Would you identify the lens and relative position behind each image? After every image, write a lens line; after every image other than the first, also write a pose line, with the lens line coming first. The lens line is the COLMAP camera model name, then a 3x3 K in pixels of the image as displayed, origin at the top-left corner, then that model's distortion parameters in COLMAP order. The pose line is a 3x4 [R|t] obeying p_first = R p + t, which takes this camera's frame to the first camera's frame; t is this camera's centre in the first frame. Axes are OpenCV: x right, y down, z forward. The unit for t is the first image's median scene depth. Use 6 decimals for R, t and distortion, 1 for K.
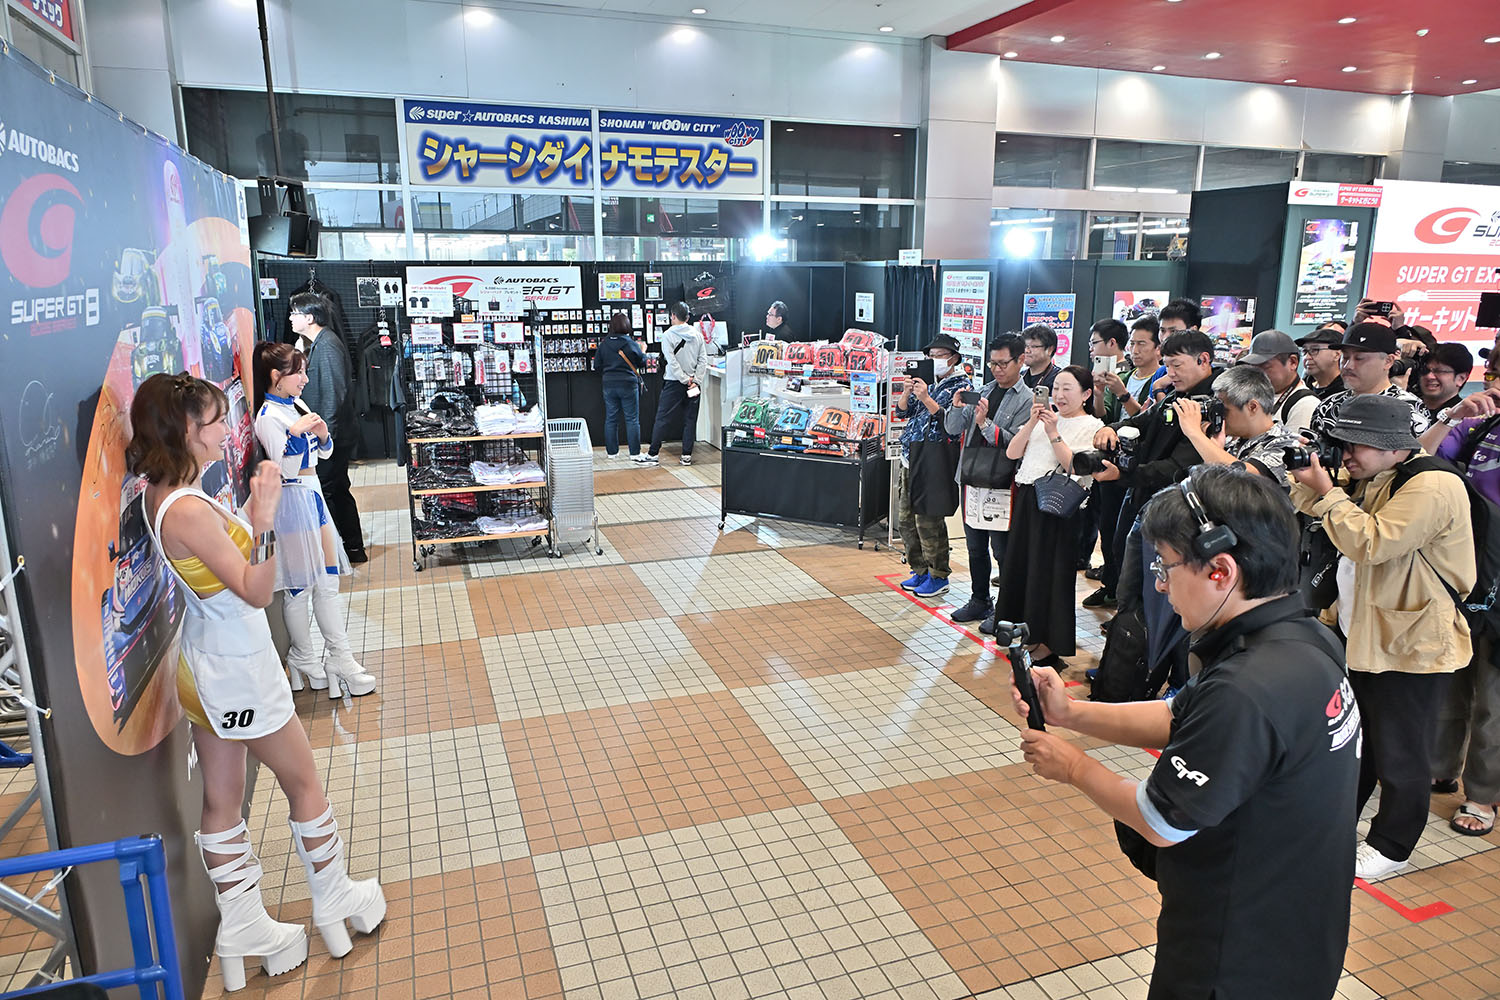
lens RADIAL K [[1004.4, 0, 749.7], [0, 1004.4, 497.8], [0, 0, 1]] dist [-0.025905, 0.020776]
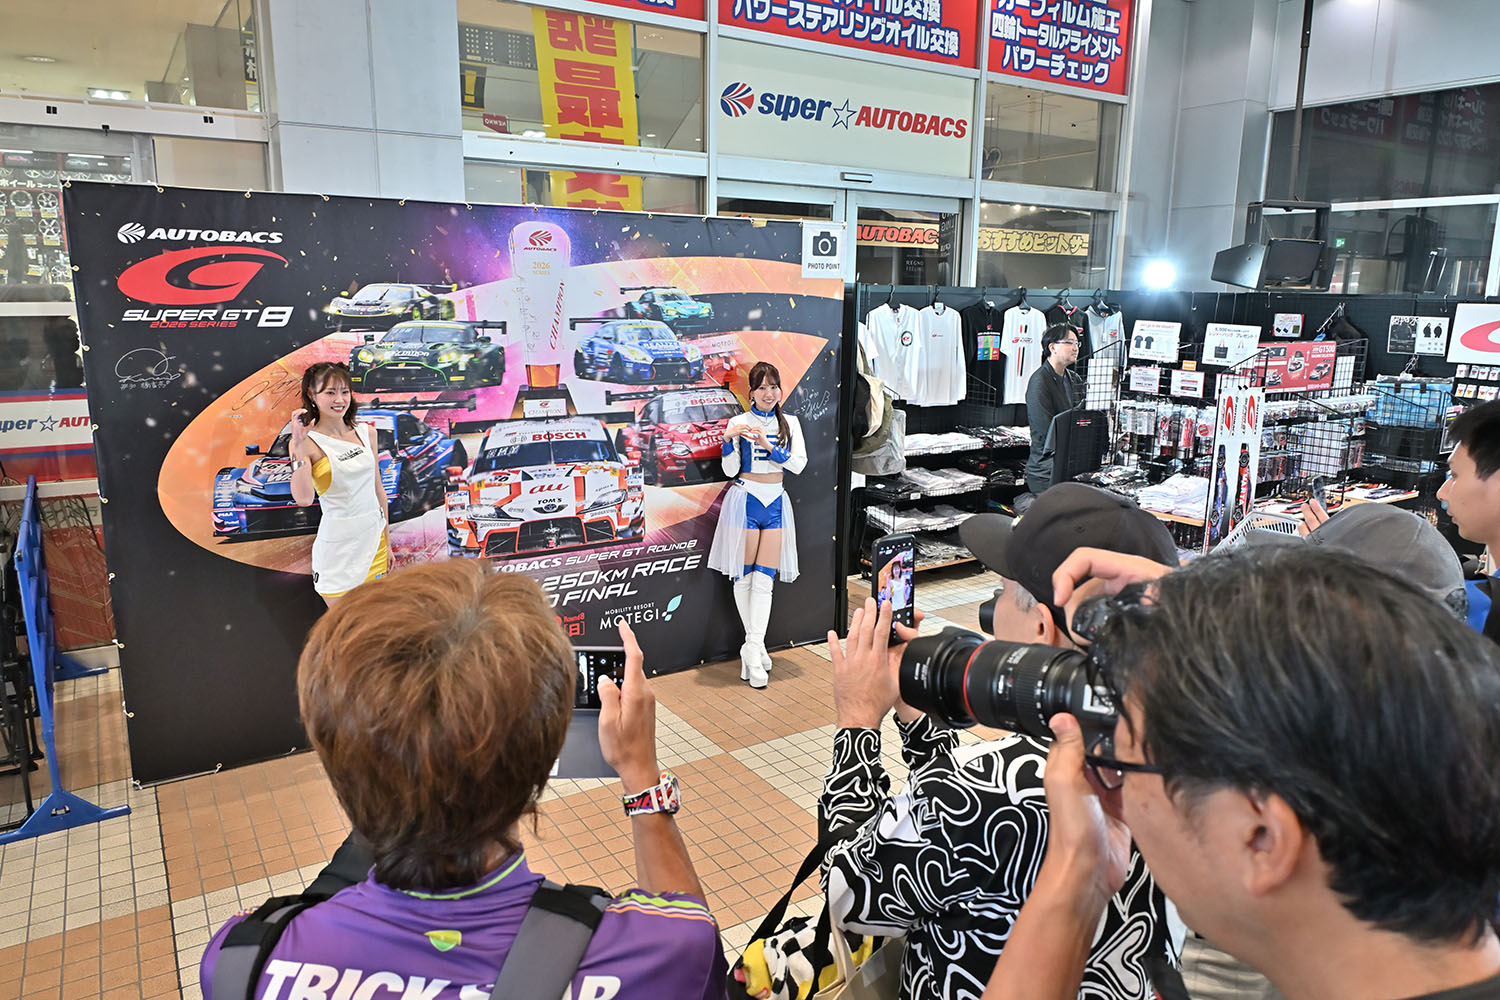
lens RADIAL K [[1004.4, 0, 709.9], [0, 1004.4, 500.1], [0, 0, 1]] dist [-0.025905, 0.020776]
pose [[0.200657, 0.200543, -0.958916, 0.428928], [-0.230640, 0.960981, 0.152712, -0.108510], [0.952125, 0.190521, 0.239081, 0.461397]]
